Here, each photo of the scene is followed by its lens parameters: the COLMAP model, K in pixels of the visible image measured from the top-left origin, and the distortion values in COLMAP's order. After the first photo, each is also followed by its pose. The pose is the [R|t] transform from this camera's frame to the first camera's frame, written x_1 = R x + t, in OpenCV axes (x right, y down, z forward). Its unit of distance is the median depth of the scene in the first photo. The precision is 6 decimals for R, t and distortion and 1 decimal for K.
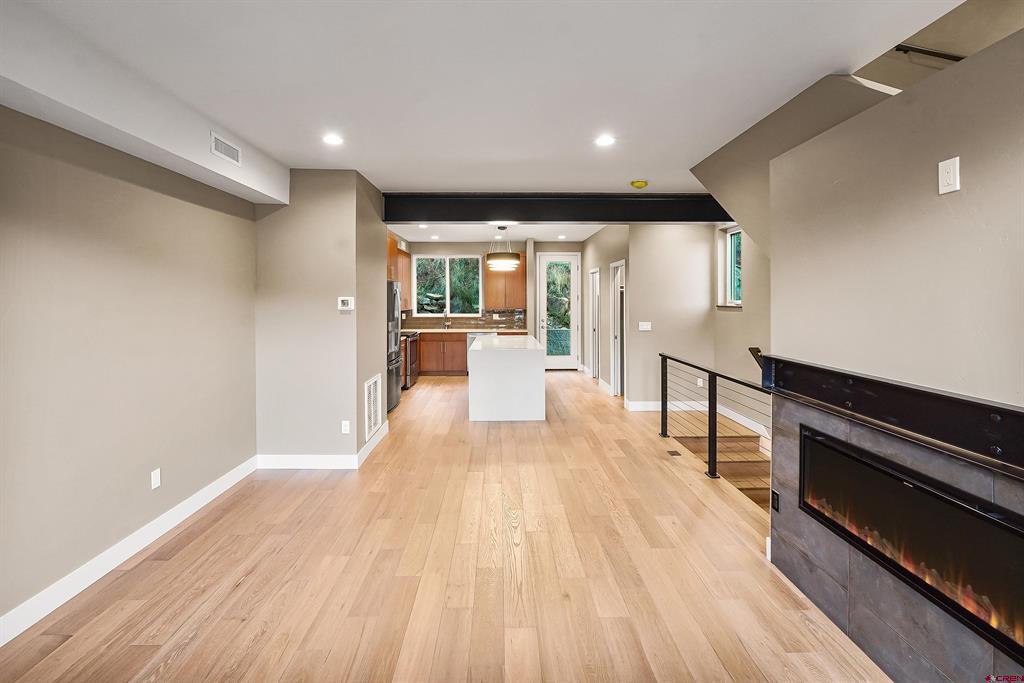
lens RADIAL K [[449.5, 0, 505.4], [0, 449.5, 304.2], [0, 0, 1]] dist [-0.017344, -0.001351]
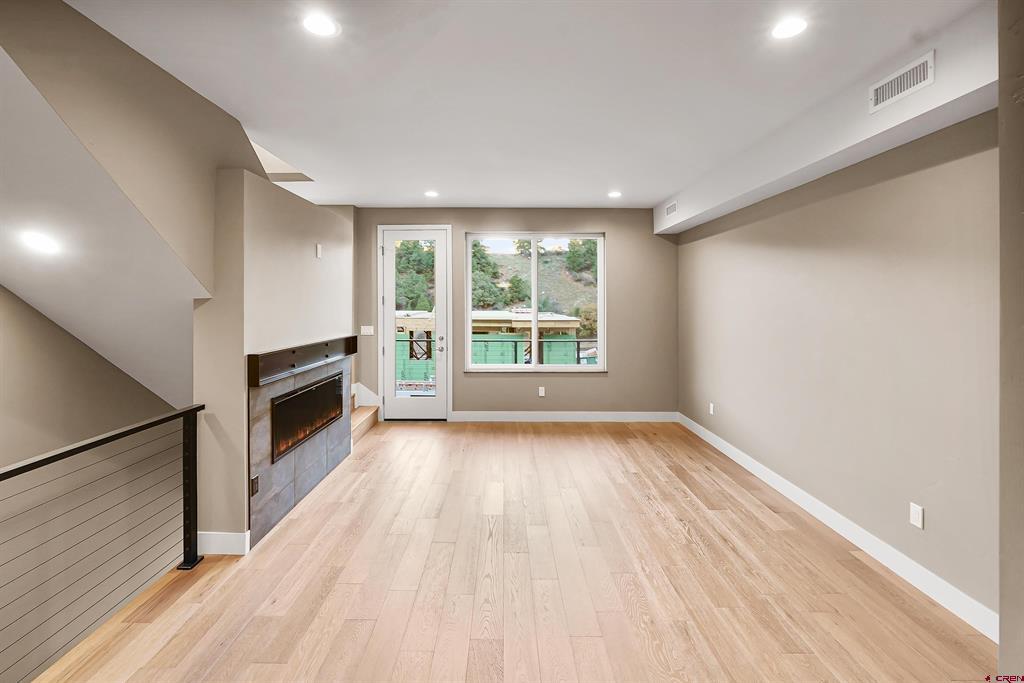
lens RADIAL K [[449.5, 0, 499.0], [0, 449.5, 302.4], [0, 0, 1]] dist [-0.017344, -0.001351]
pose [[-0.999681, -0.000982, 0.025230, -0.005966], [-0.000680, 0.999928, 0.011971, -0.006276], [-0.025240, 0.011950, -0.999610, 0.610233]]
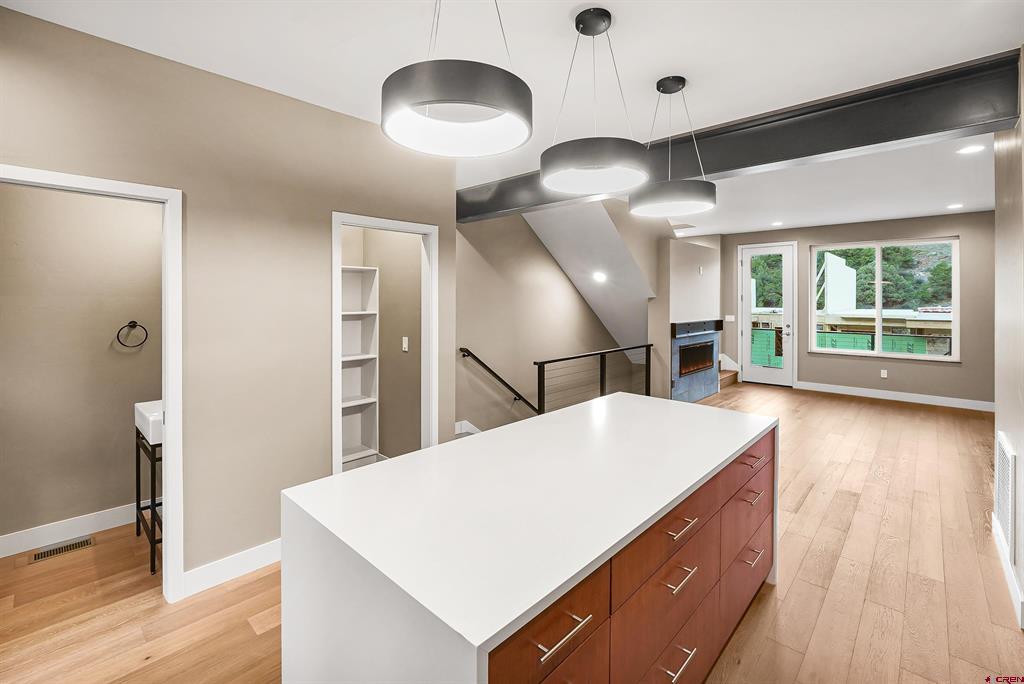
lens RADIAL K [[465.3, 0, 512.7], [0, 465.3, 302.8], [0, 0, 1]] dist [-0.000056, 0.001048]
pose [[-0.730413, -0.006533, 0.682975, -0.136097], [0.007410, 0.999820, 0.017489, -0.011650], [-0.682966, 0.017835, -0.730233, 0.999970]]
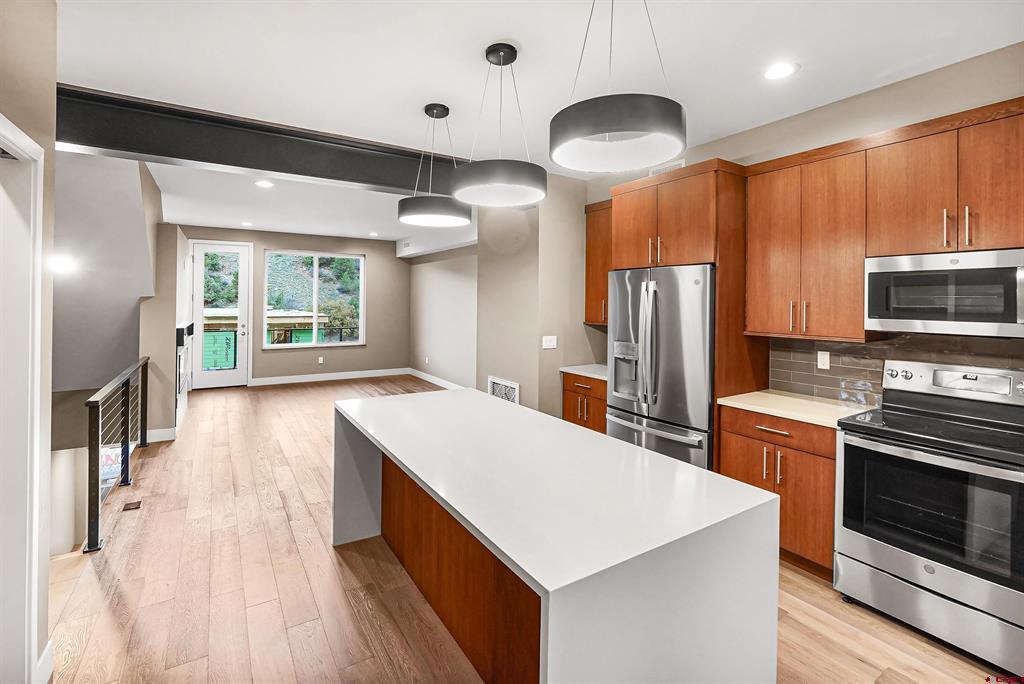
lens RADIAL K [[465.3, 0, 504.8], [0, 465.3, 292.2], [0, 0, 1]] dist [-0.000056, 0.001048]
pose [[-0.854983, -0.013658, -0.518477, 0.132936], [-0.011639, 0.999907, -0.007147, -0.012126], [0.518526, -0.000076, -0.855062, 1.019392]]
